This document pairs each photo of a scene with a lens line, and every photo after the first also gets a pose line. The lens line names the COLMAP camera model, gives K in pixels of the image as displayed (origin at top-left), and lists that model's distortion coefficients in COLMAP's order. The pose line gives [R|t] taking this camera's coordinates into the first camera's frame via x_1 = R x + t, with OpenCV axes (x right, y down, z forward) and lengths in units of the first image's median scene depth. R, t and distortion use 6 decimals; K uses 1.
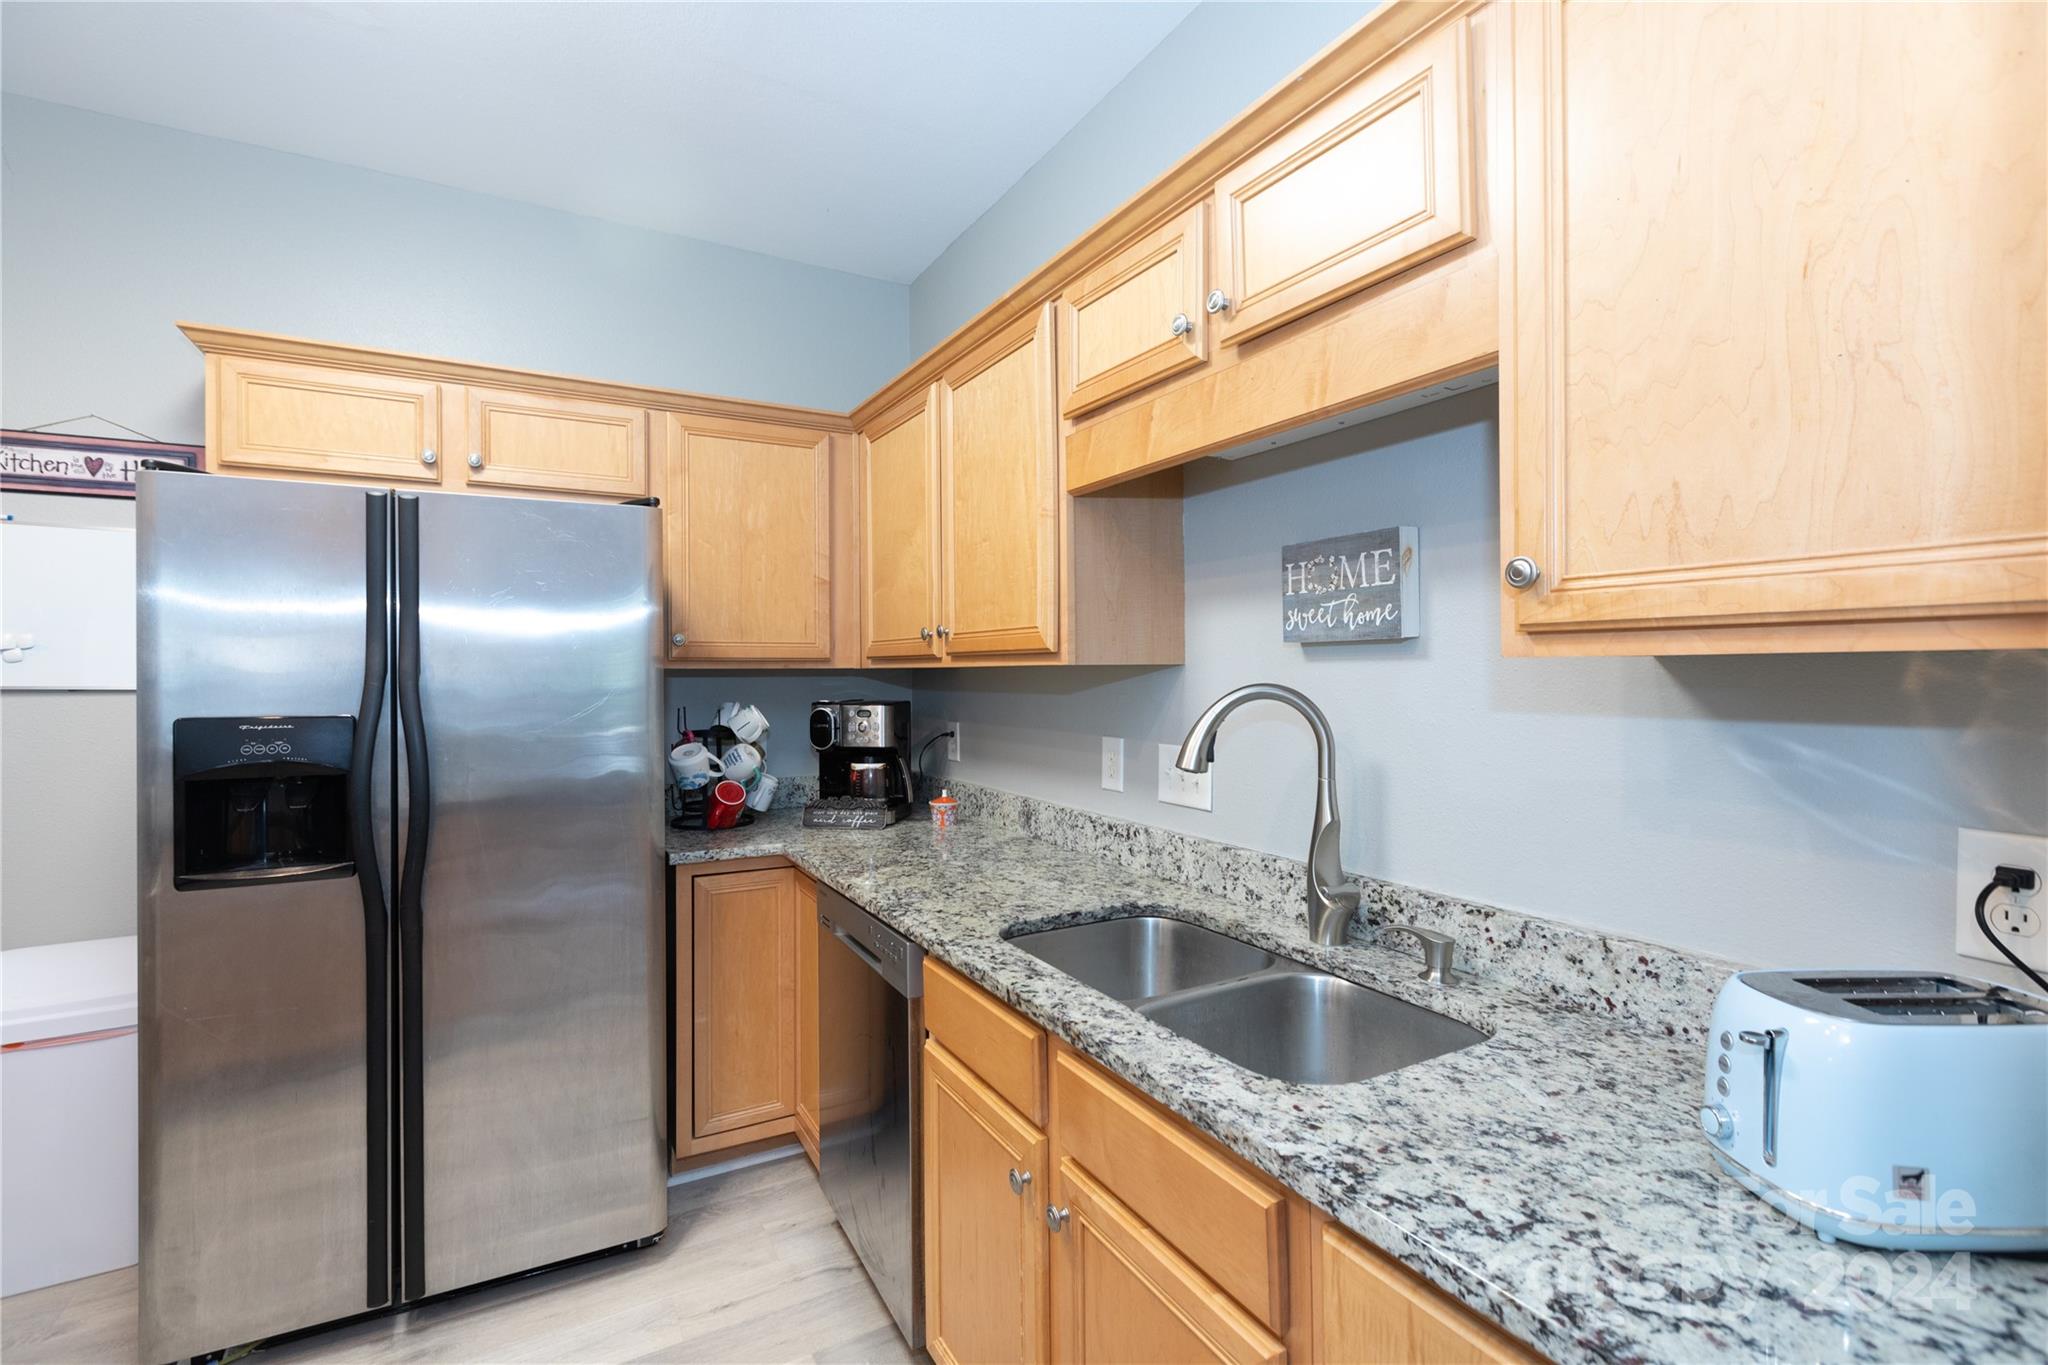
lens RADIAL K [[931.4, 0, 1007.1], [0, 931.4, 662.3], [0, 0, 1]] dist [0.002030, -0.000423]
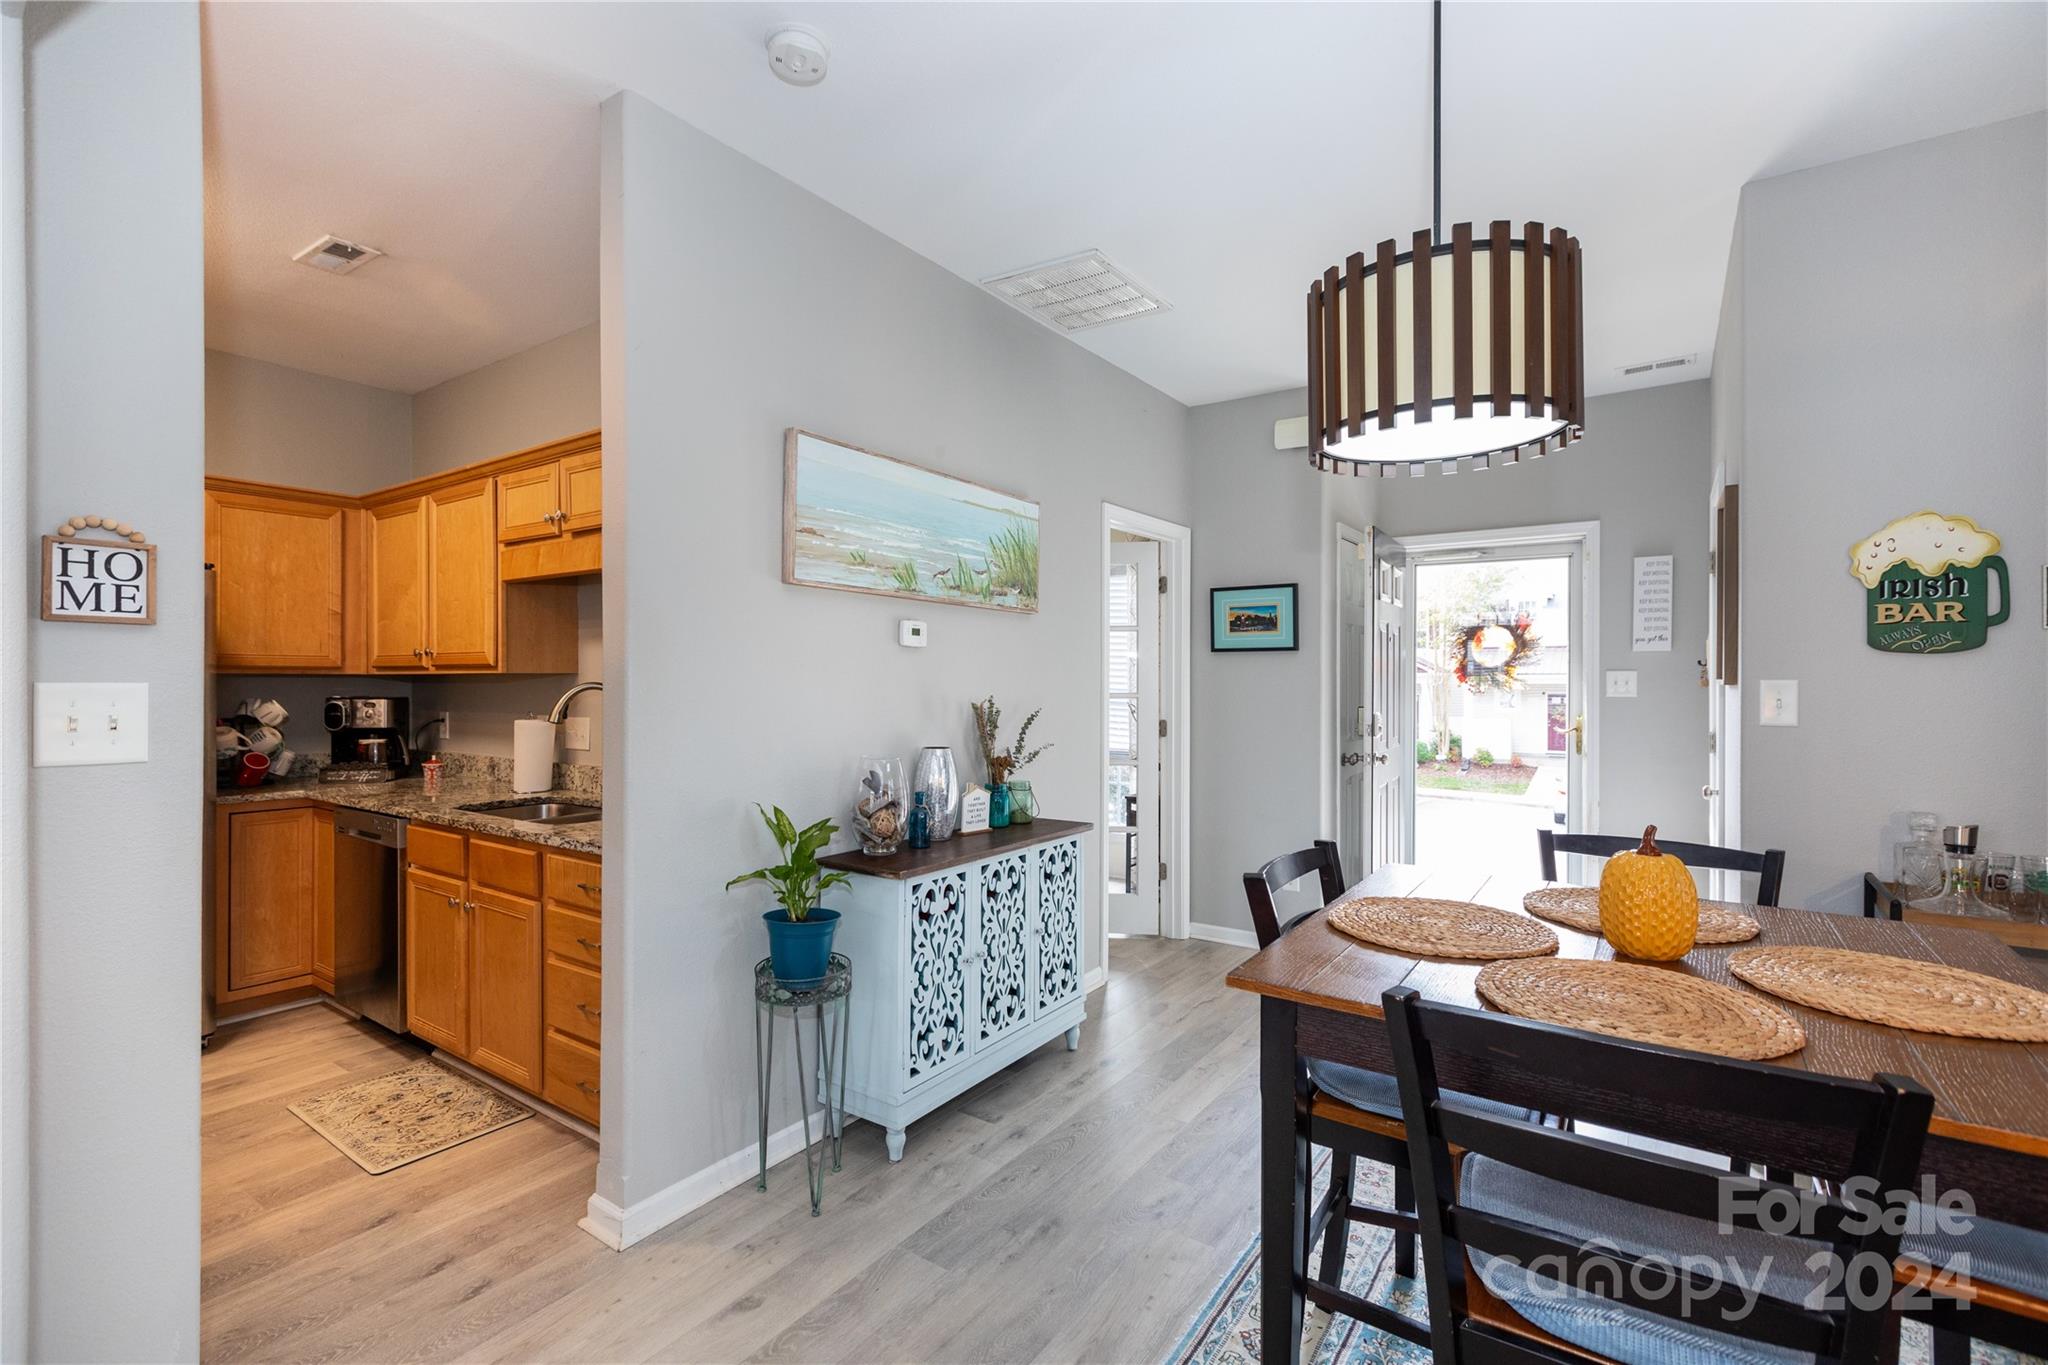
lens RADIAL K [[931.4, 0, 1014.8], [0, 931.4, 677.0], [0, 0, 1]] dist [0.002030, -0.000423]
pose [[0.897941, 0.006964, 0.440061, 0.130001], [-0.008774, 0.999959, 0.002080, -0.001523], [-0.440029, -0.005729, 0.897965, -0.886464]]
